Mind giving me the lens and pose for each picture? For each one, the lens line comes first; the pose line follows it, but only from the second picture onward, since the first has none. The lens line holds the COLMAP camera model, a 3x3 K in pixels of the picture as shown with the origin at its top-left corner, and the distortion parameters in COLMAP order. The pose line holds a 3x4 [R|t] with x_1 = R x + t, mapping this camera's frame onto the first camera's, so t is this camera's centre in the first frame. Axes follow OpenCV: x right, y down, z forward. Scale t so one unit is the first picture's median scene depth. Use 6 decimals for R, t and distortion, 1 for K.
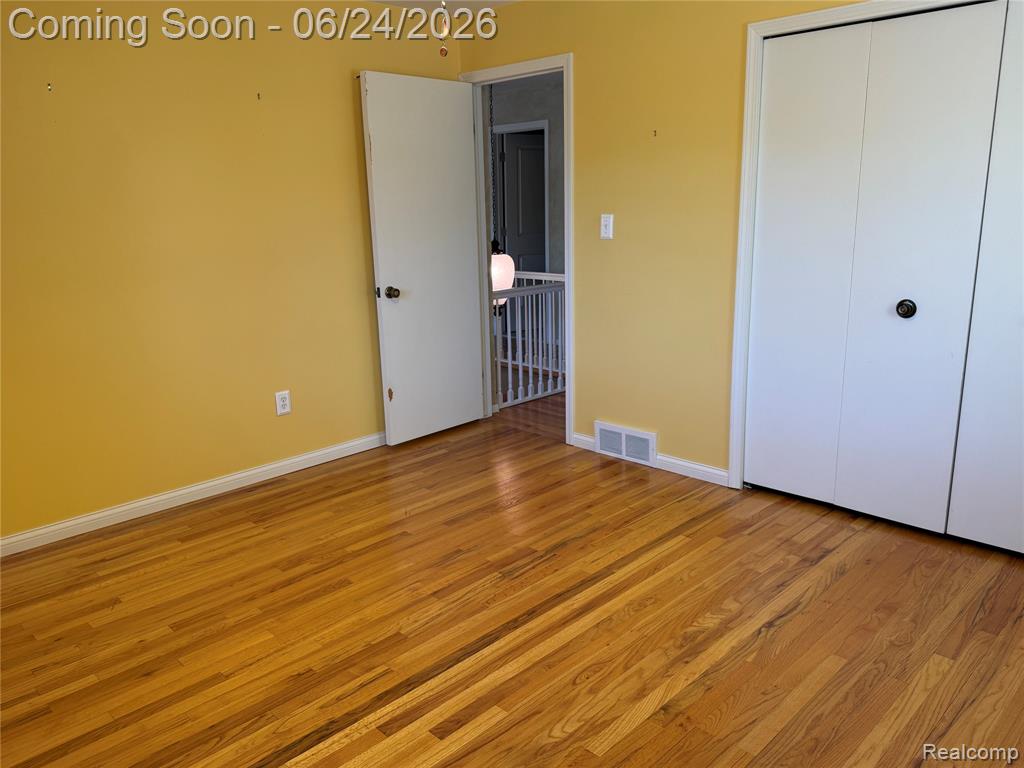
lens RADIAL K [[755.2, 0, 510.2], [0, 755.2, 383.7], [0, 0, 1]] dist [0.050675, -0.079849]
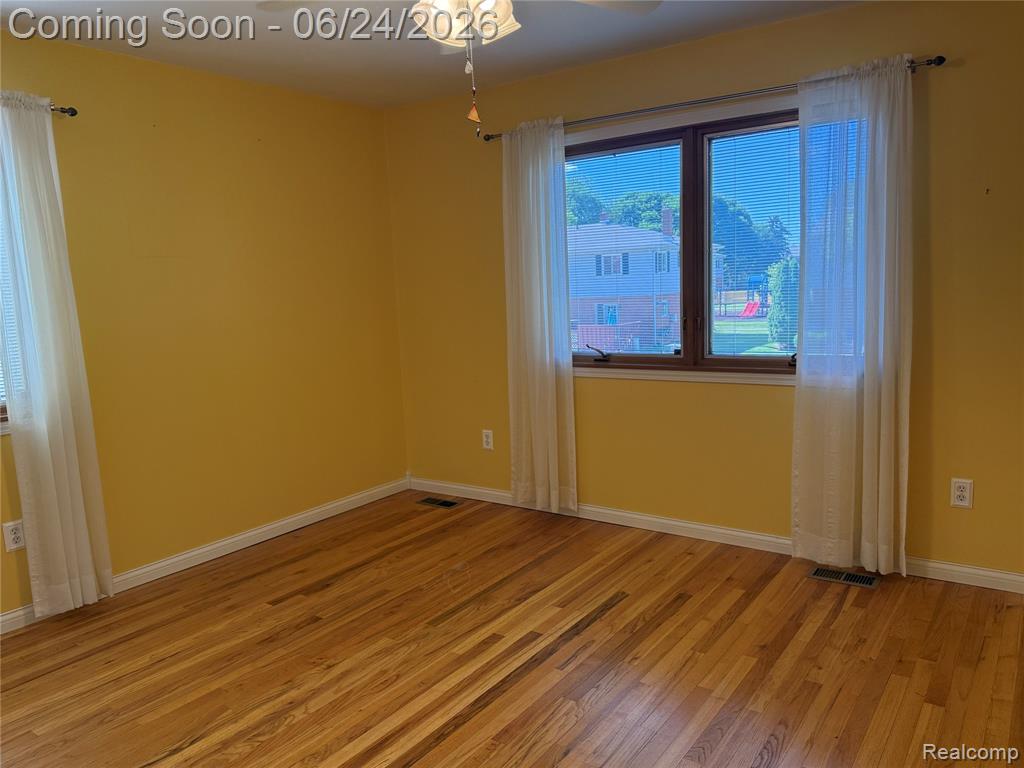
lens RADIAL K [[755.2, 0, 511.5], [0, 755.2, 382.2], [0, 0, 1]] dist [0.050675, -0.079849]
pose [[-0.982516, 0.094636, -0.160334, 0.054863], [0.028361, 0.927205, 0.373480, -0.448871], [0.184007, 0.362403, -0.913677, 1.875620]]
